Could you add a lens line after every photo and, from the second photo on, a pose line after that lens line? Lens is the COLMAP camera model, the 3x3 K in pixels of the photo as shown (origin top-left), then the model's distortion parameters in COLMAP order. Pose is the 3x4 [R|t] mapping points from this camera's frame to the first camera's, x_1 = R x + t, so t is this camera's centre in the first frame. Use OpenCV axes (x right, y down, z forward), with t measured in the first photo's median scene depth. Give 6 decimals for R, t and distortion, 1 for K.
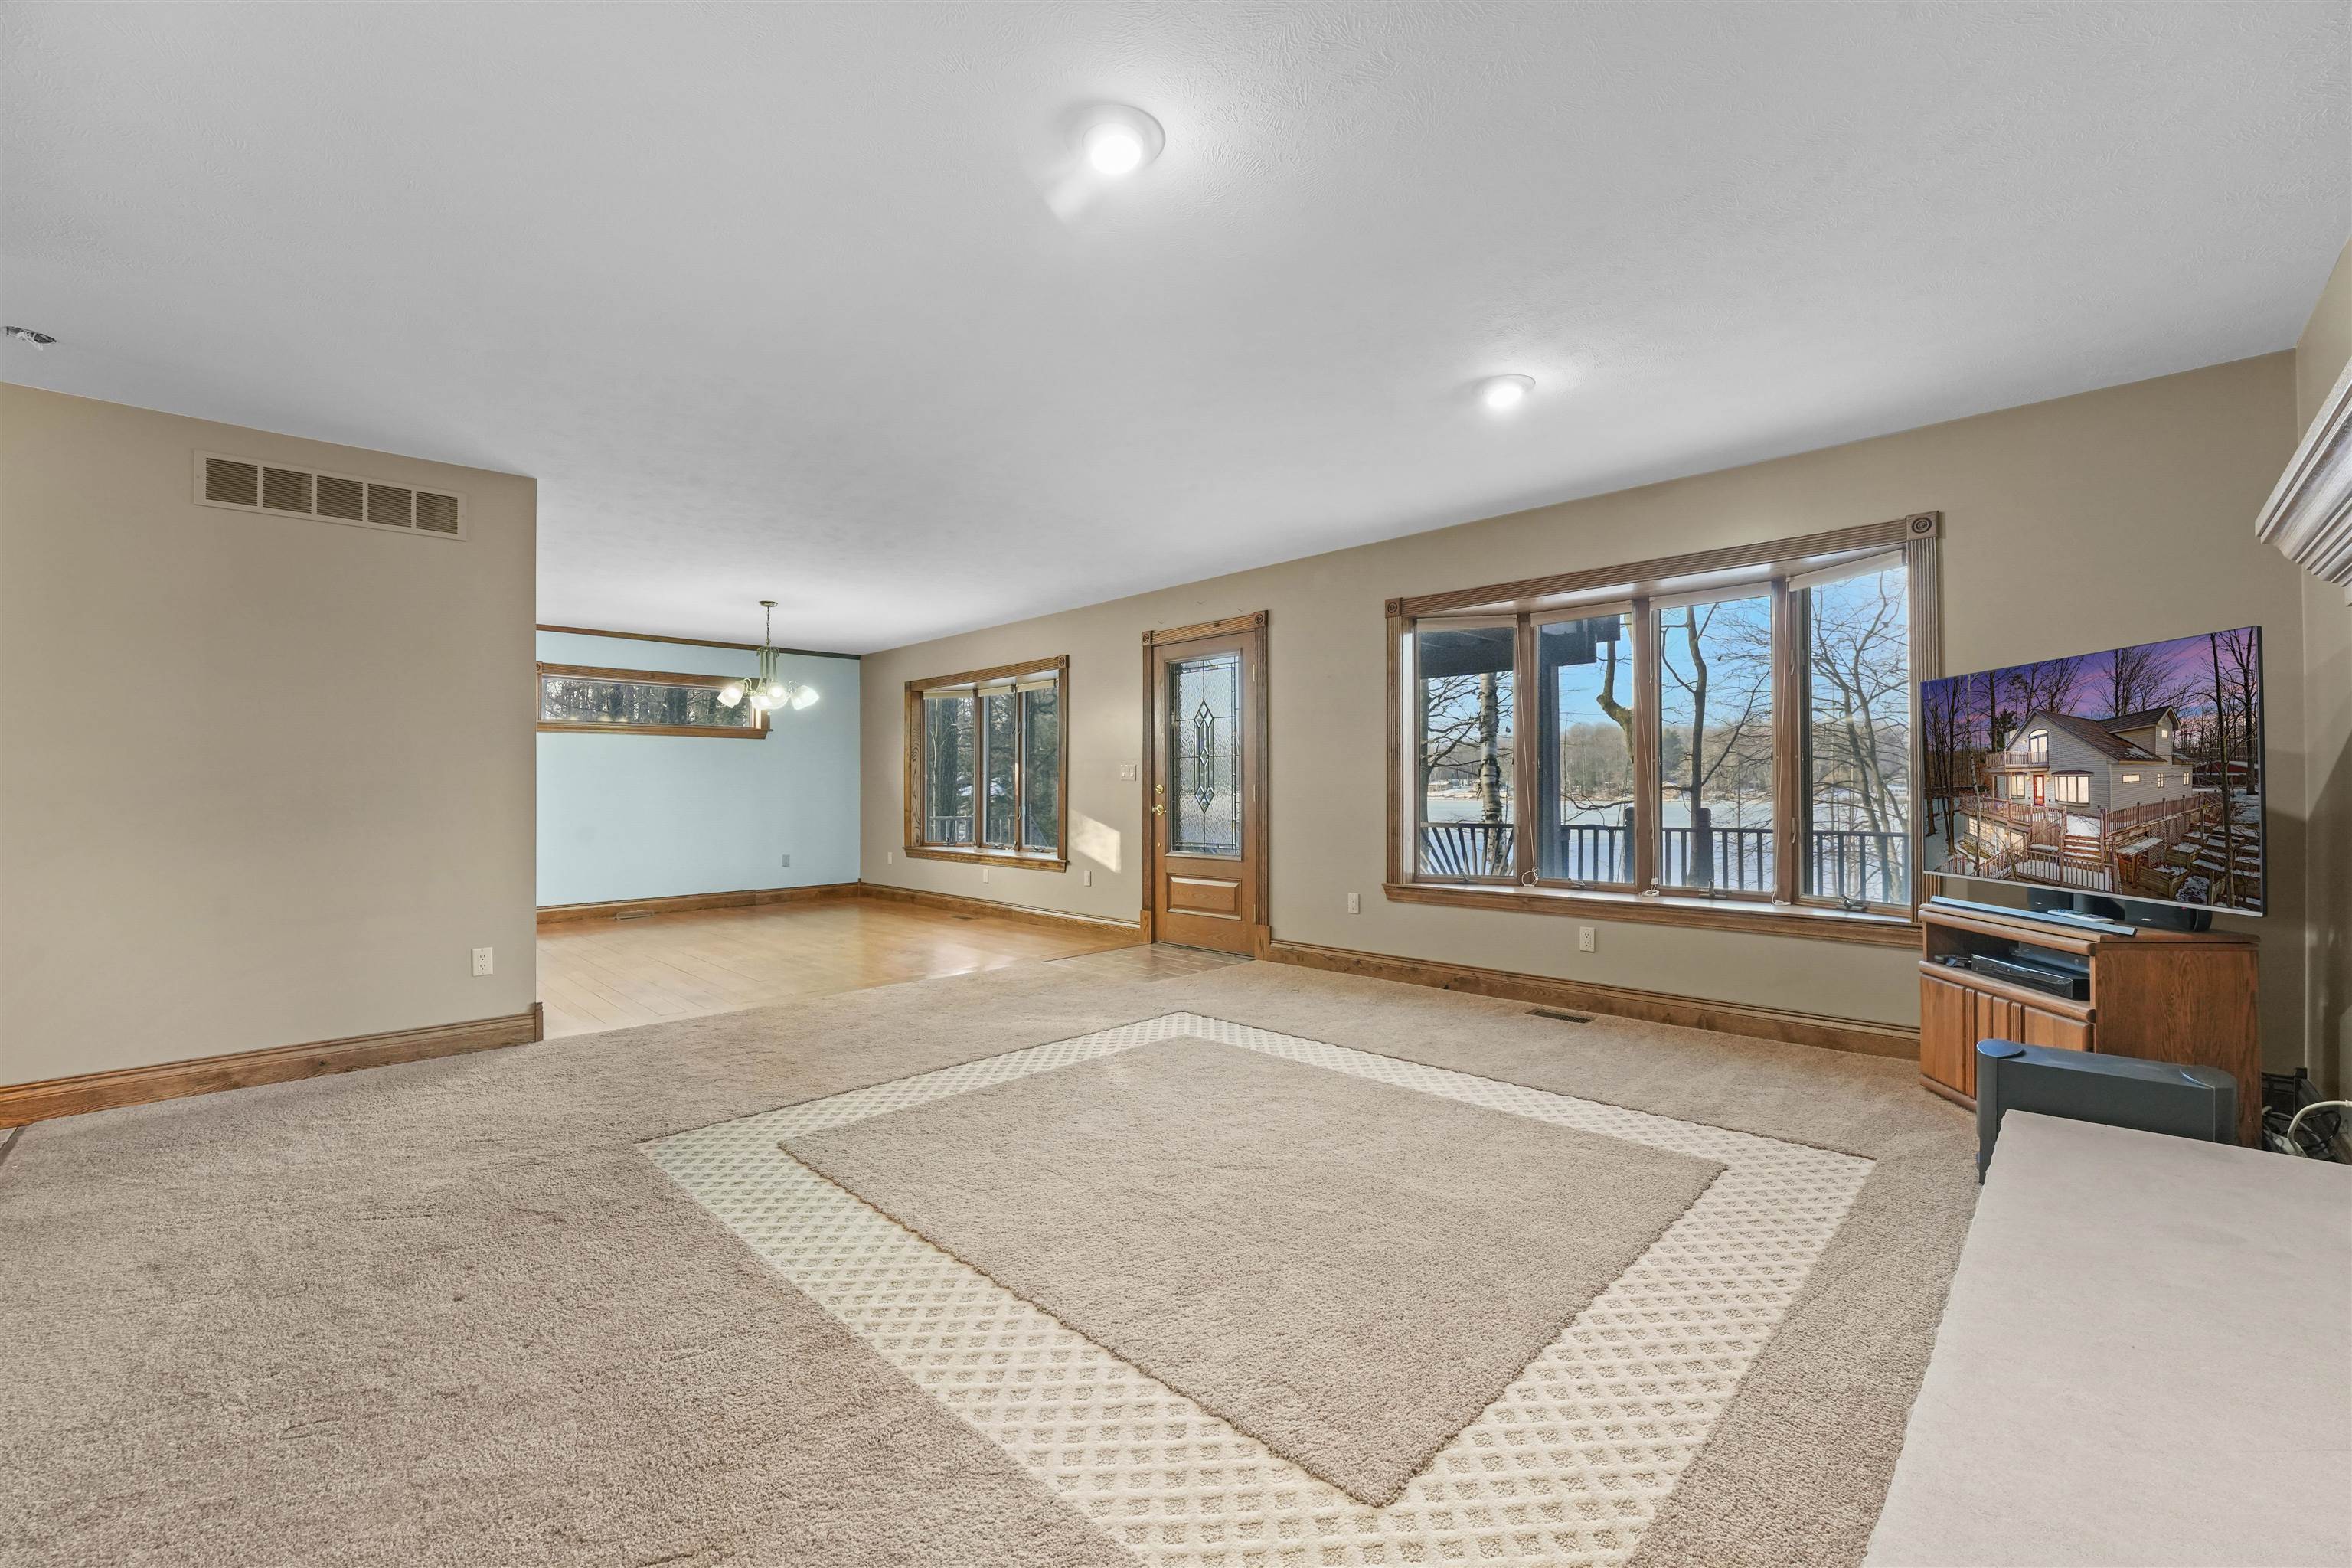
lens RADIAL K [[956.3, 0, 1176.0], [0, 956.3, 784.0], [0, 0, 1]] dist [-0.032217, 0.000424]
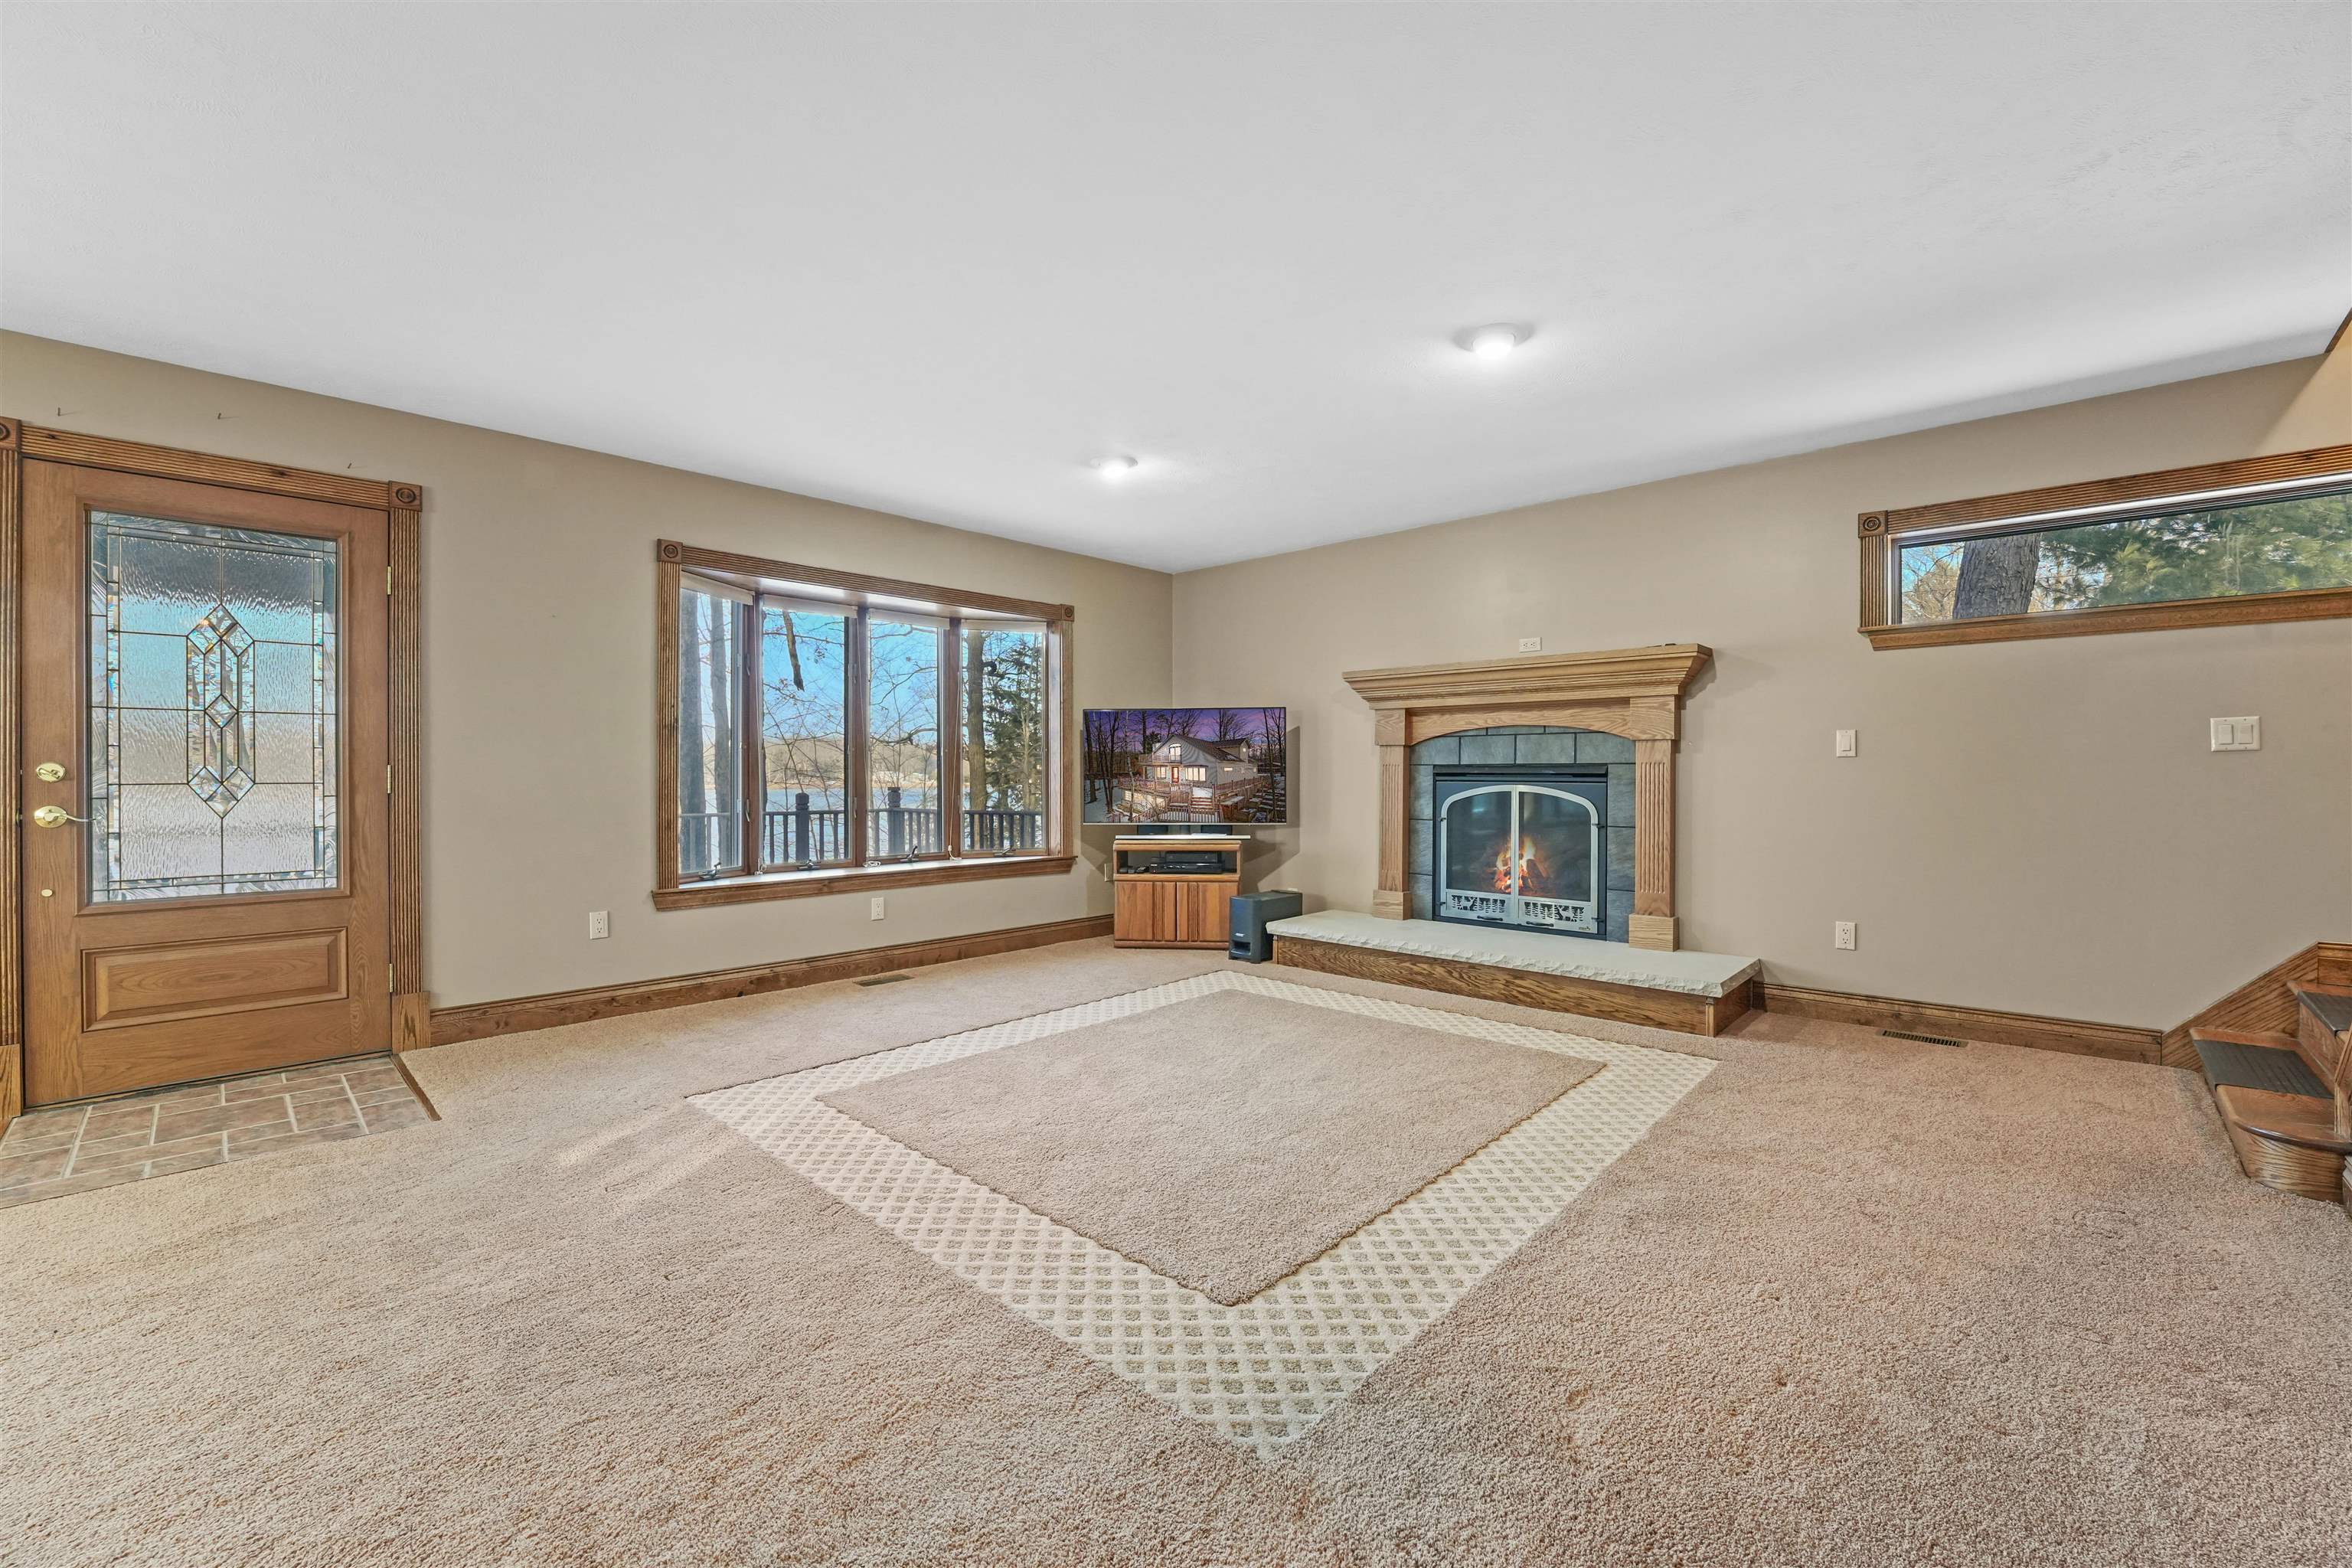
lens RADIAL K [[956.3, 0, 1176.0], [0, 956.3, 784.0], [0, 0, 1]] dist [-0.032217, 0.000424]
pose [[-0.026489, -0.006734, 0.999626, -1.011153], [-0.004649, 0.999967, 0.006613, 0.011817], [-0.999638, -0.004472, -0.026519, 0.995052]]
